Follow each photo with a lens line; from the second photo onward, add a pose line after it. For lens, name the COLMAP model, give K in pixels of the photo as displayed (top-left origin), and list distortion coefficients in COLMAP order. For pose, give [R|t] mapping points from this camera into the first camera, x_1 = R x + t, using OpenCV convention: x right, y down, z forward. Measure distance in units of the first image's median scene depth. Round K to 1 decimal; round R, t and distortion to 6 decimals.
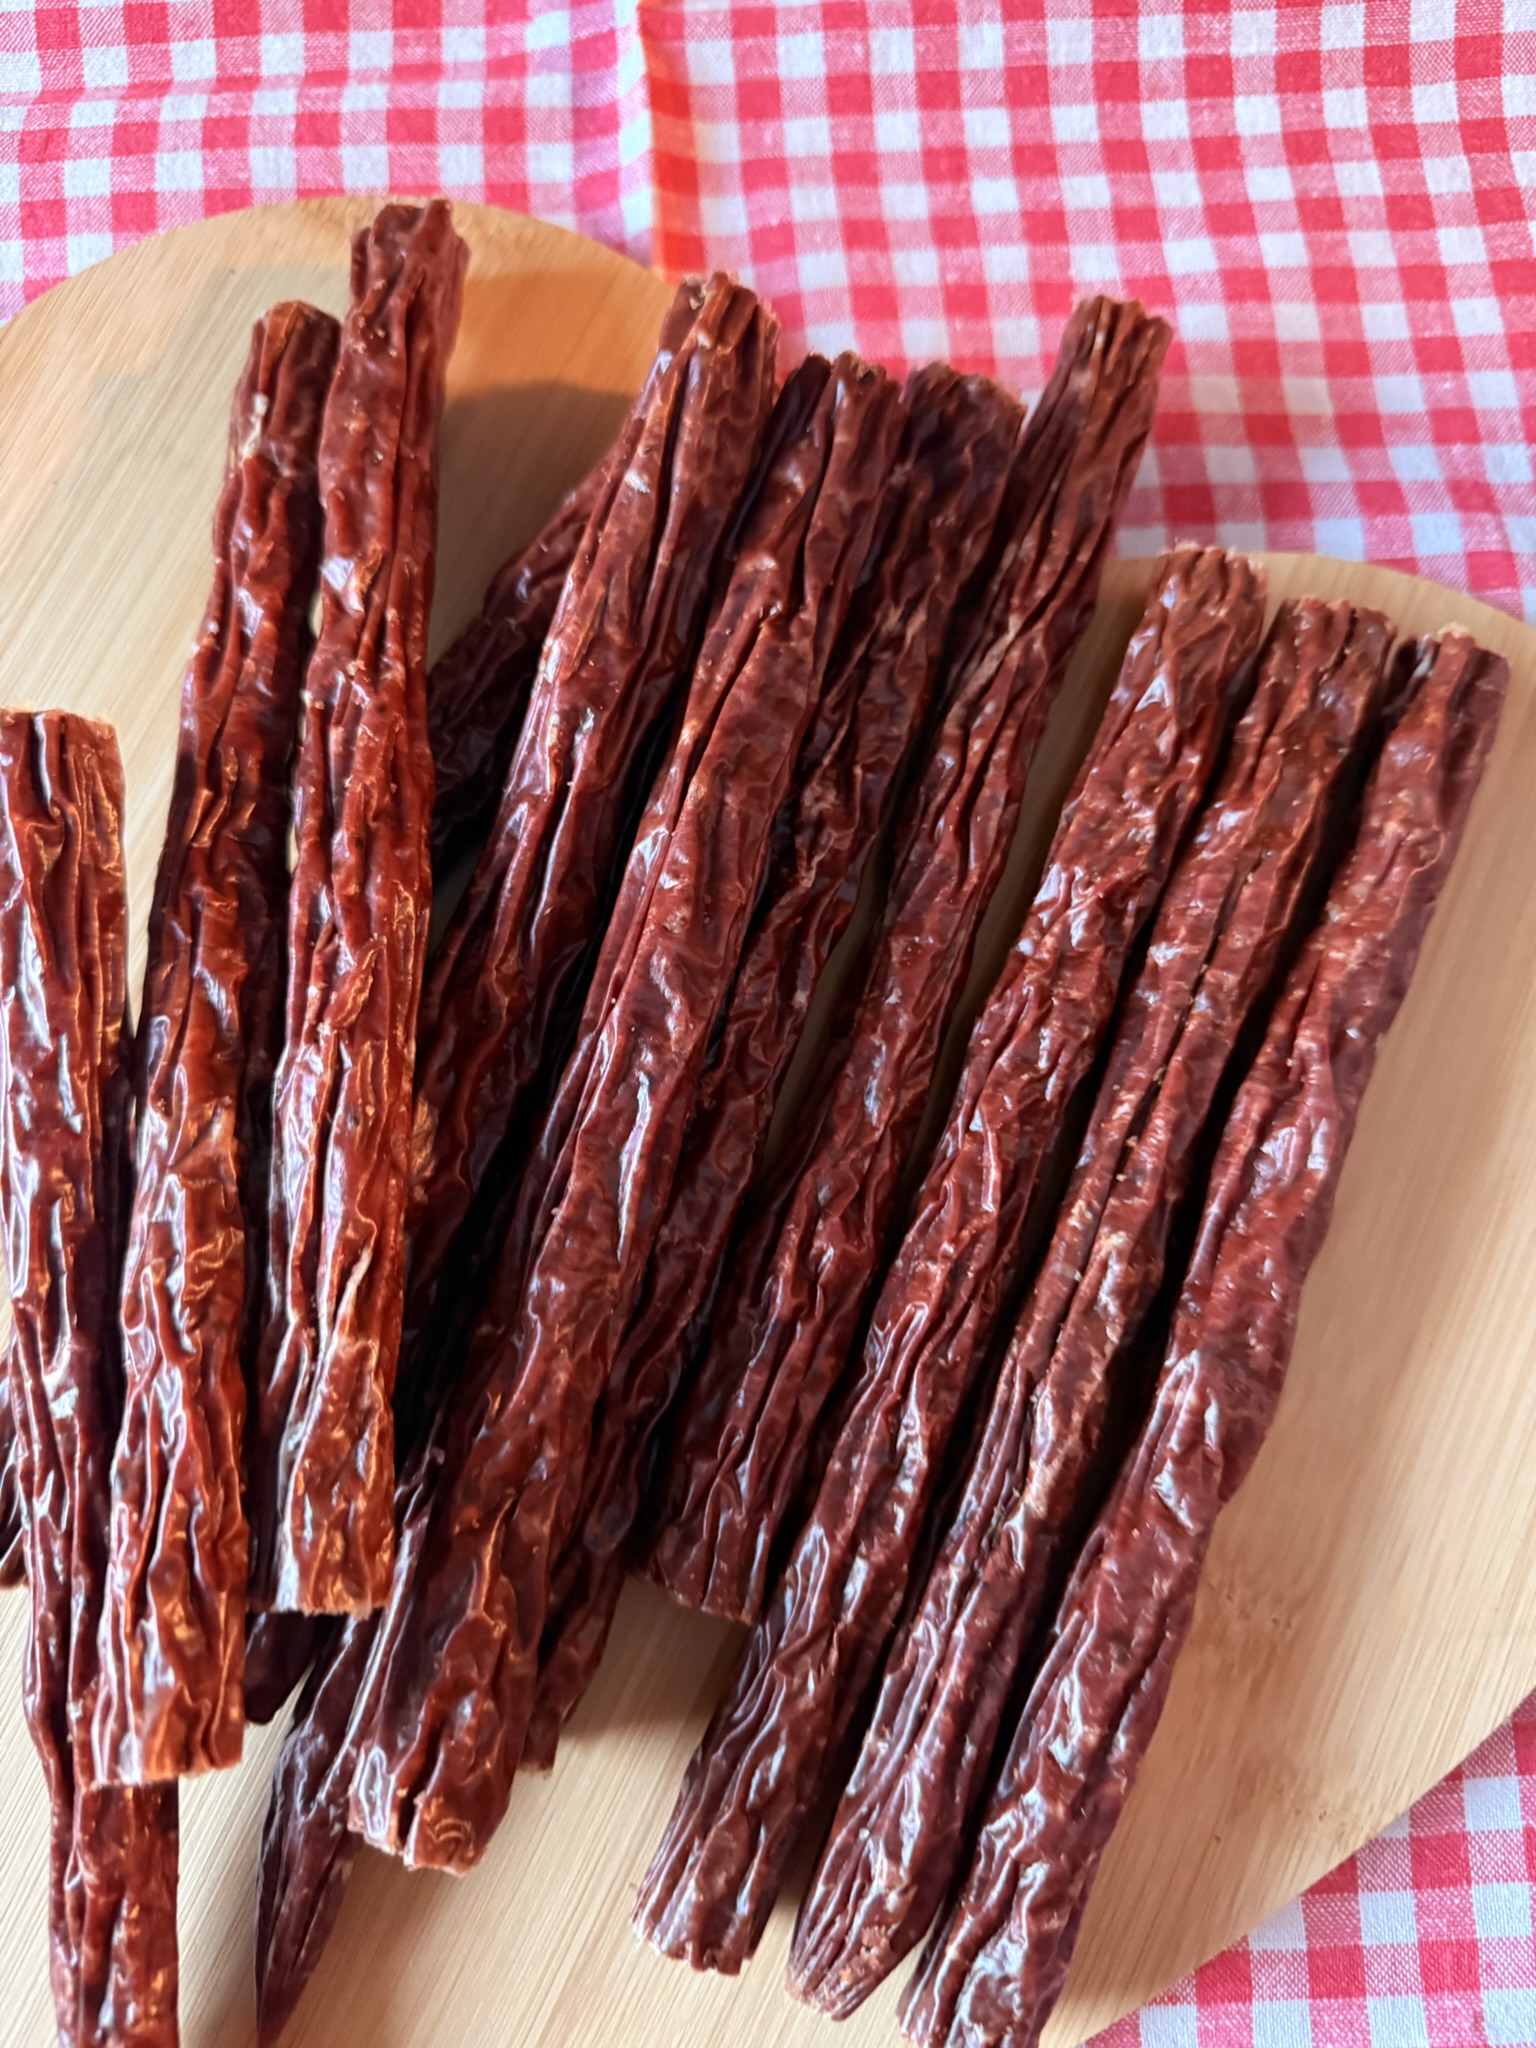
lens RADIAL K [[1521.5, 0, 768.0], [0, 1521.5, 1024.0], [0, 0, 1]] dist [-0.003612, -0.037674]
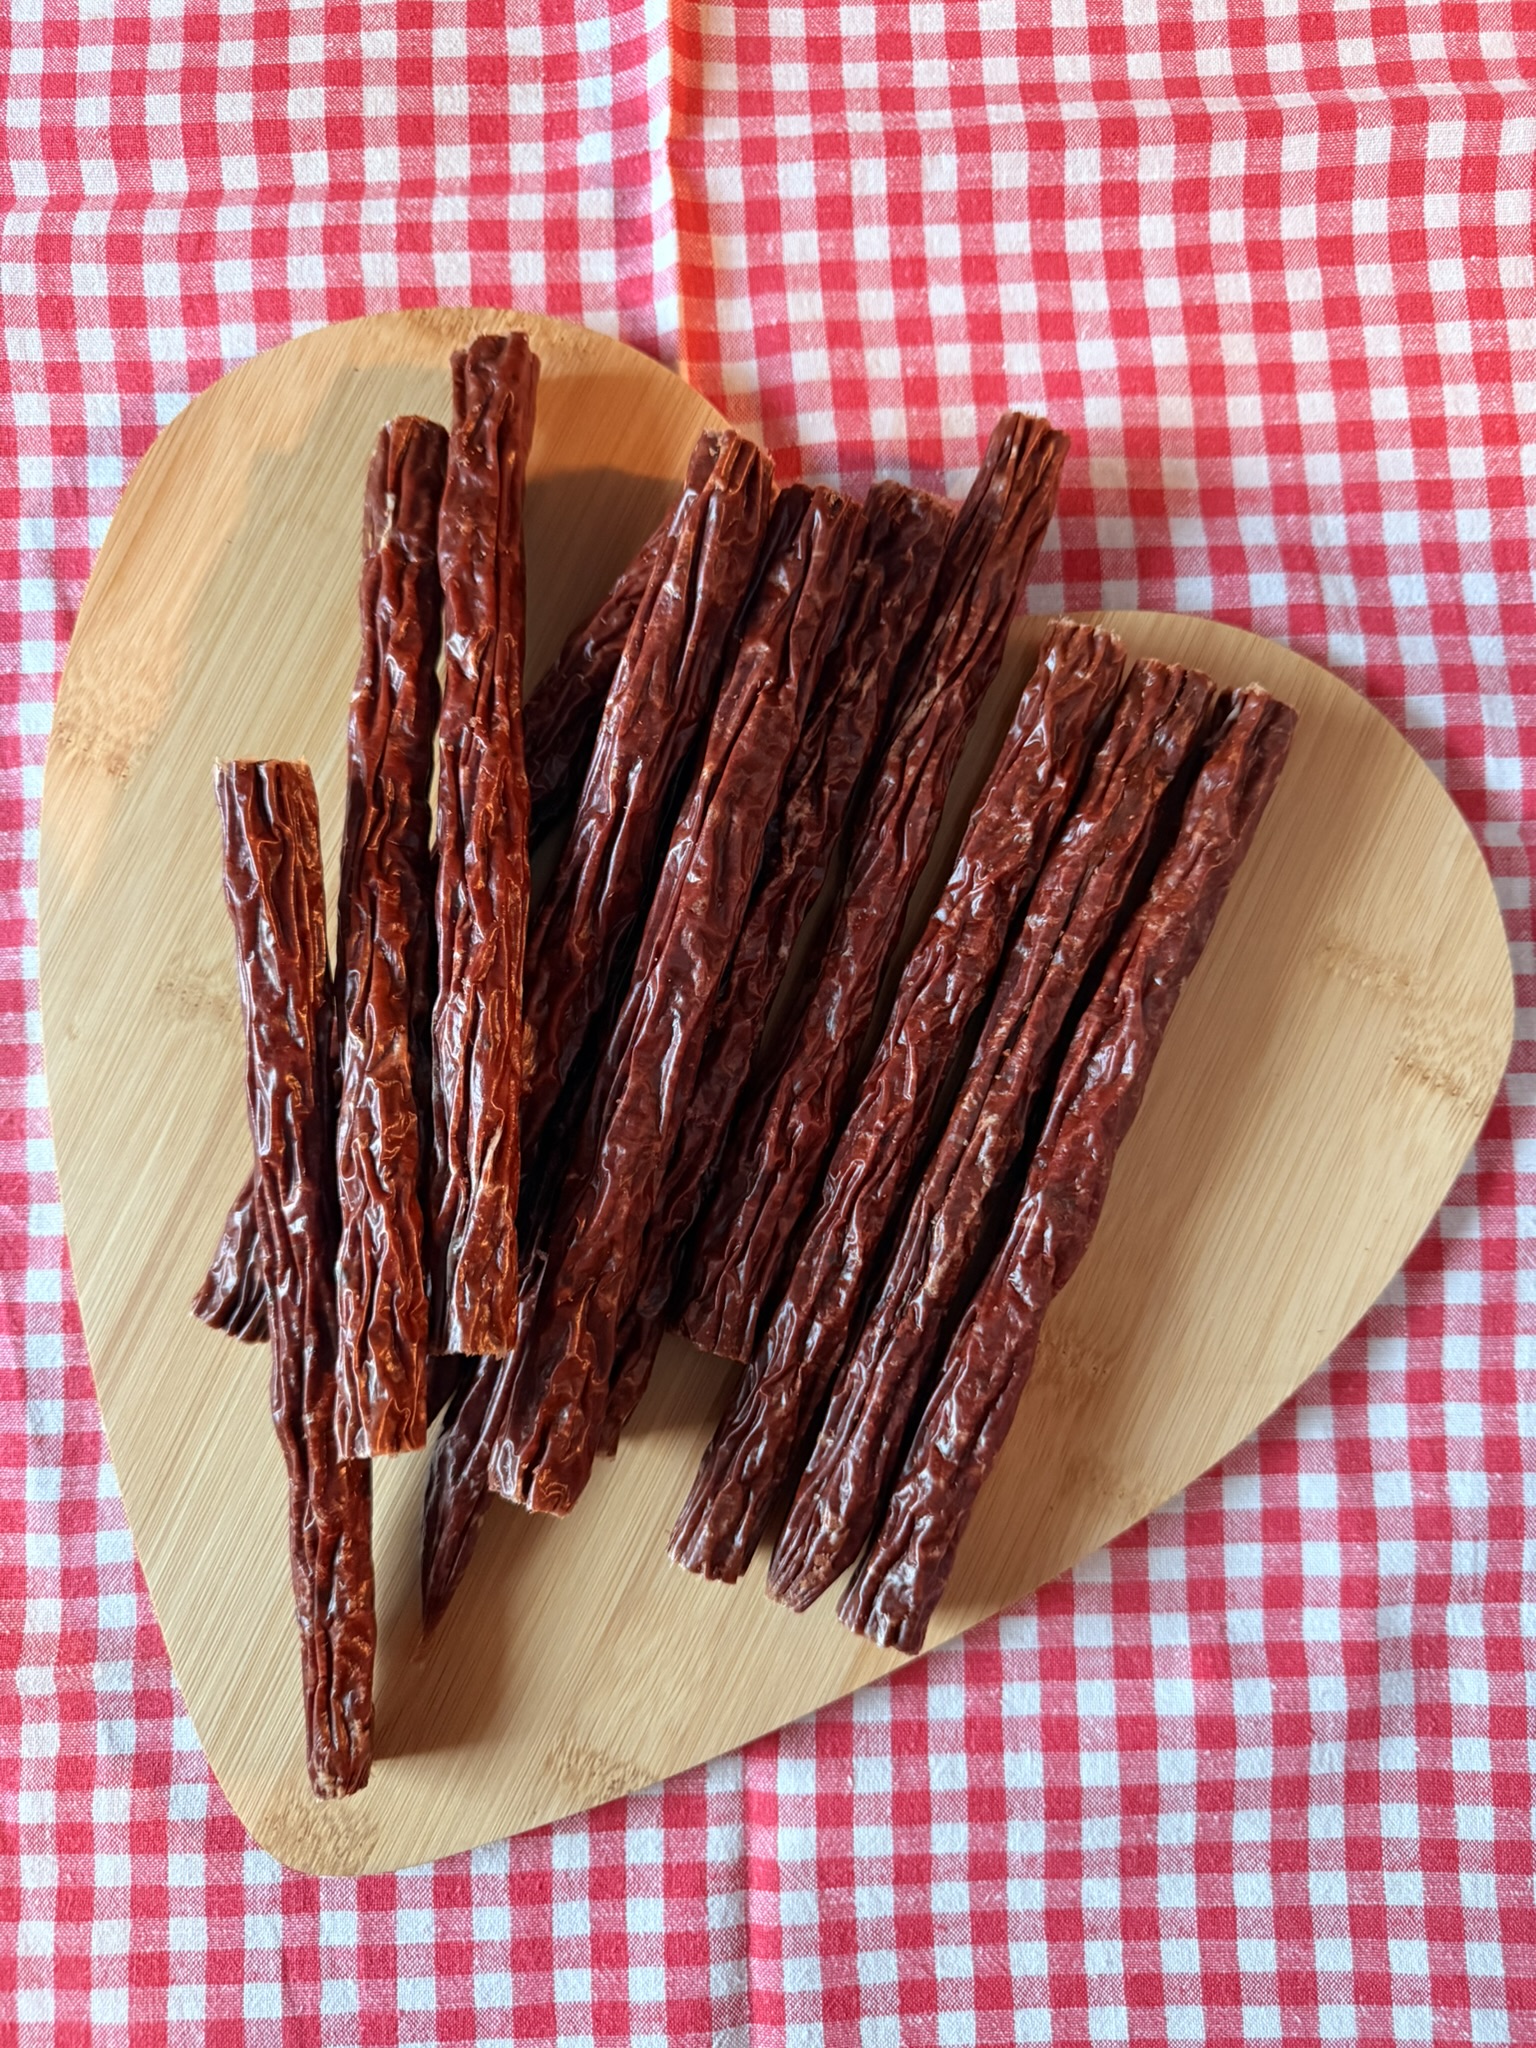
lens RADIAL K [[1447.0, 0, 809.2], [0, 1447.0, 1025.8], [0, 0, 1]] dist [0.054357, -0.143813]
pose [[0.999593, 0.010382, 0.026570, 0.010198], [-0.013512, 0.992627, 0.120456, -0.118357], [-0.025123, -0.120766, 0.992363, -0.398962]]
